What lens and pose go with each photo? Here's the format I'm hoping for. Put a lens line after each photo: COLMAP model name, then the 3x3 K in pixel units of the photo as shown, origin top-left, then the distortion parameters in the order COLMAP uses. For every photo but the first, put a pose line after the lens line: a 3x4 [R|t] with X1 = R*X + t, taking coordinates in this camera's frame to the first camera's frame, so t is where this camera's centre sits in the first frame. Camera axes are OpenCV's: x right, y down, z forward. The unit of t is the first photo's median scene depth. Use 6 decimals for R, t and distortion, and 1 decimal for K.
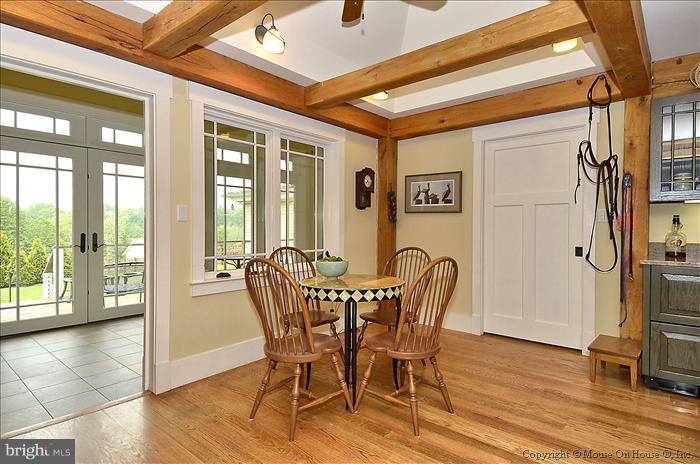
lens RADIAL K [[381.2, 0, 350.5], [0, 381.2, 228.8], [0, 0, 1]] dist [0.046195, -0.007678]
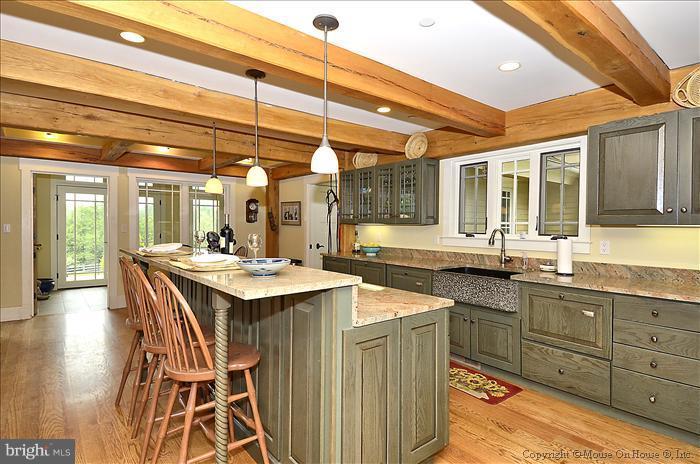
lens RADIAL K [[381.2, 0, 351.1], [0, 381.2, 228.8], [0, 0, 1]] dist [0.046195, -0.007678]
pose [[0.980763, 0.006606, -0.195089, 0.797801], [-0.005588, 0.999968, 0.005767, -0.037498], [0.195121, -0.004565, 0.980768, -0.571955]]
